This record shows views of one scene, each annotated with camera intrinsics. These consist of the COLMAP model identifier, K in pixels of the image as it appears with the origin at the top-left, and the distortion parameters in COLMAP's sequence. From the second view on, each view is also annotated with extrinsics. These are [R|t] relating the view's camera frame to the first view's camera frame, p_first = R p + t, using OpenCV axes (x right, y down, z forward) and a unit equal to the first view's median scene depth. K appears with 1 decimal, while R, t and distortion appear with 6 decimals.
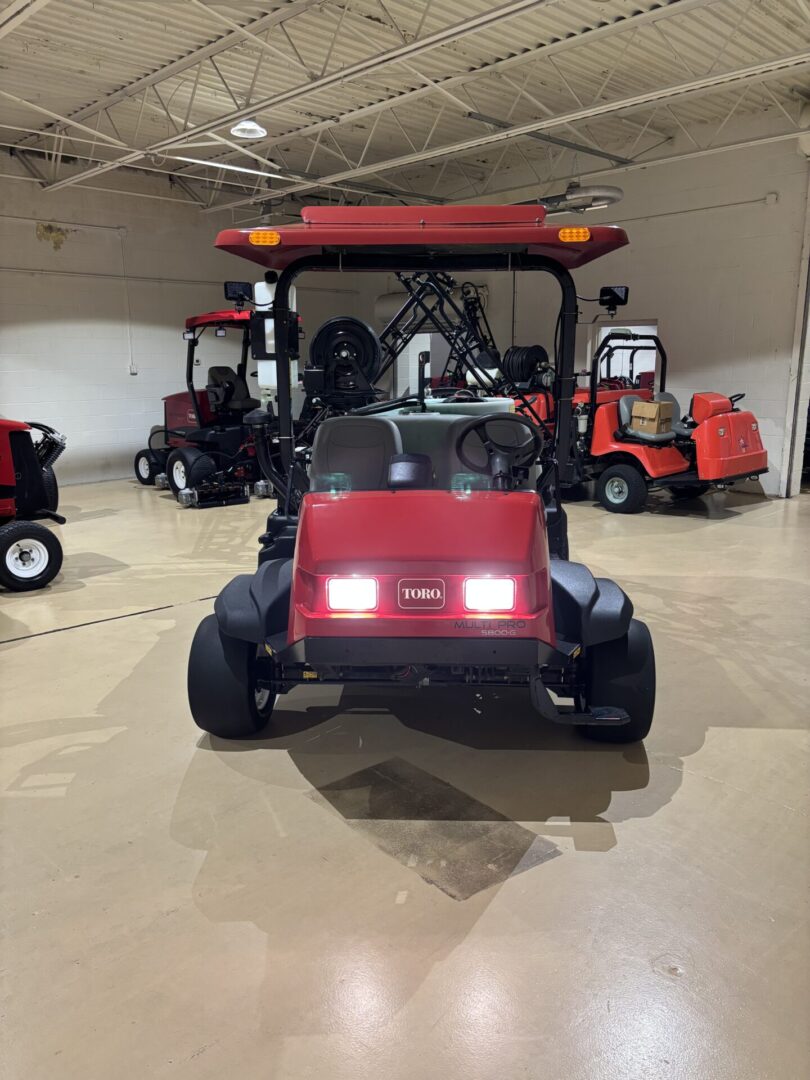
lens RADIAL K [[821.4, 0, 409.8], [0, 821.4, 539.6], [0, 0, 1]] dist [0.057718, -0.058589]
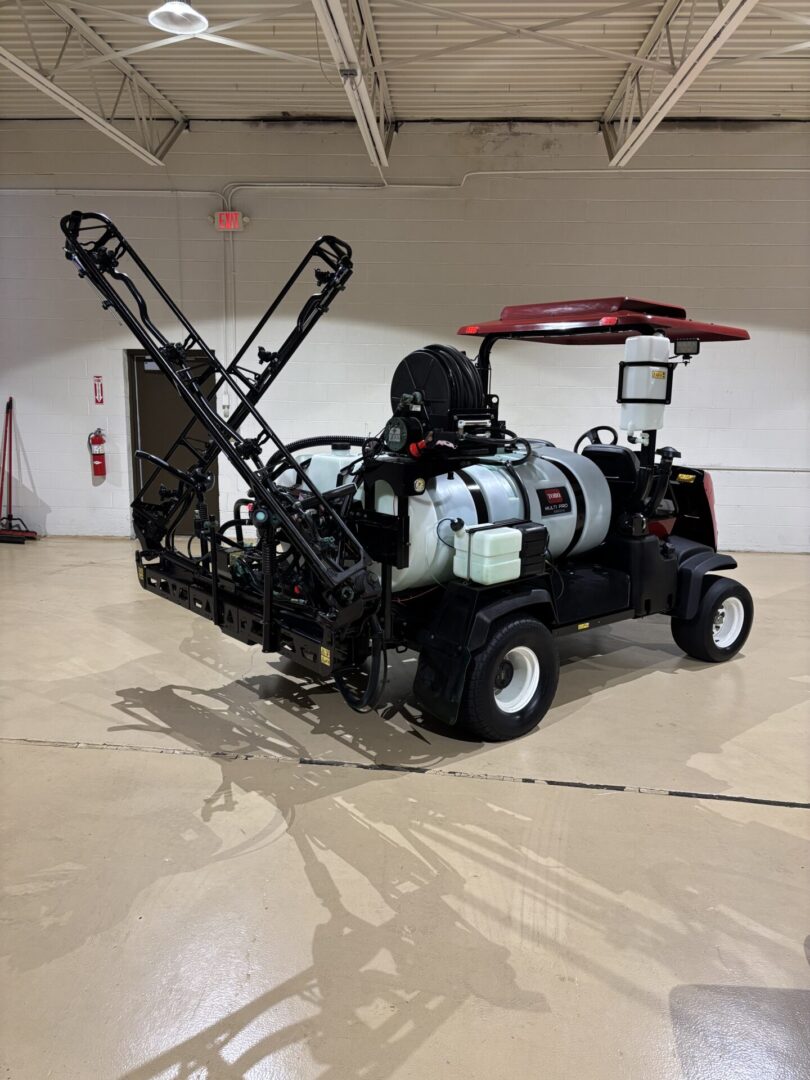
lens RADIAL K [[797.6, 0, 430.5], [0, 797.6, 562.9], [0, 0, 1]] dist [0.002389, 0.000851]
pose [[-0.674086, -0.162850, 0.720477, -0.496976], [0.151096, 0.924369, 0.350302, -0.278783], [-0.723034, 0.344995, -0.598499, 1.246137]]
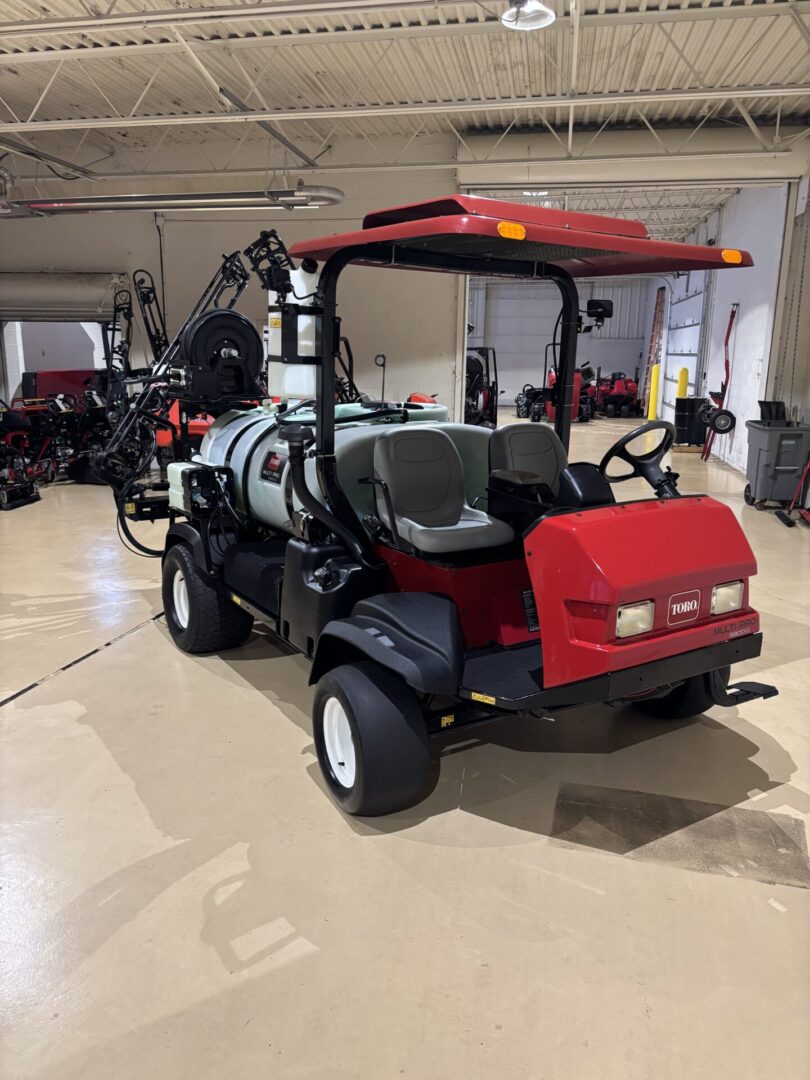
lens RADIAL K [[817.7, 0, 401.0], [0, 817.7, 538.2], [0, 0, 1]] dist [0.058724, -0.063151]
pose [[0.822316, -0.106072, 0.559057, -0.365857], [0.102429, 0.994017, 0.037937, -0.040160], [-0.559736, 0.026068, 0.828261, 0.164399]]
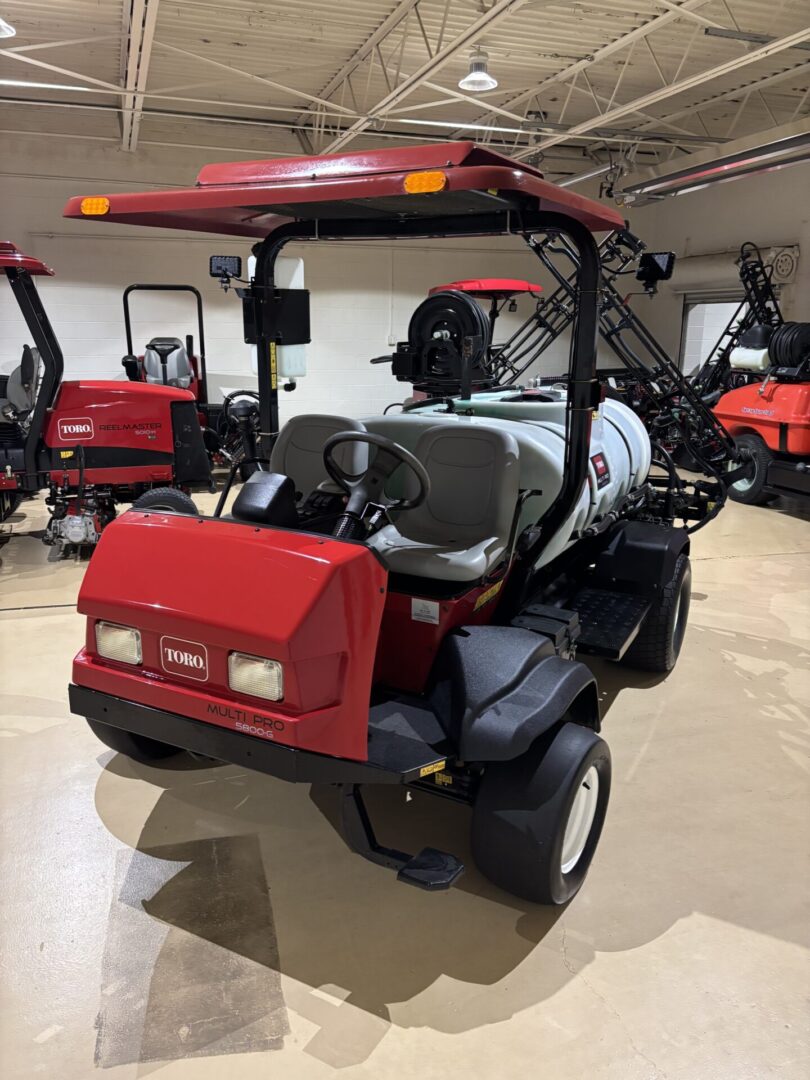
lens RADIAL K [[817.7, 0, 401.0], [0, 817.7, 538.2], [0, 0, 1]] dist [0.058724, -0.063151]
pose [[0.896575, 0.127630, -0.424104, 0.232722], [-0.110995, 0.991770, 0.063816, -0.054330], [0.428758, -0.010142, 0.903362, 0.171632]]
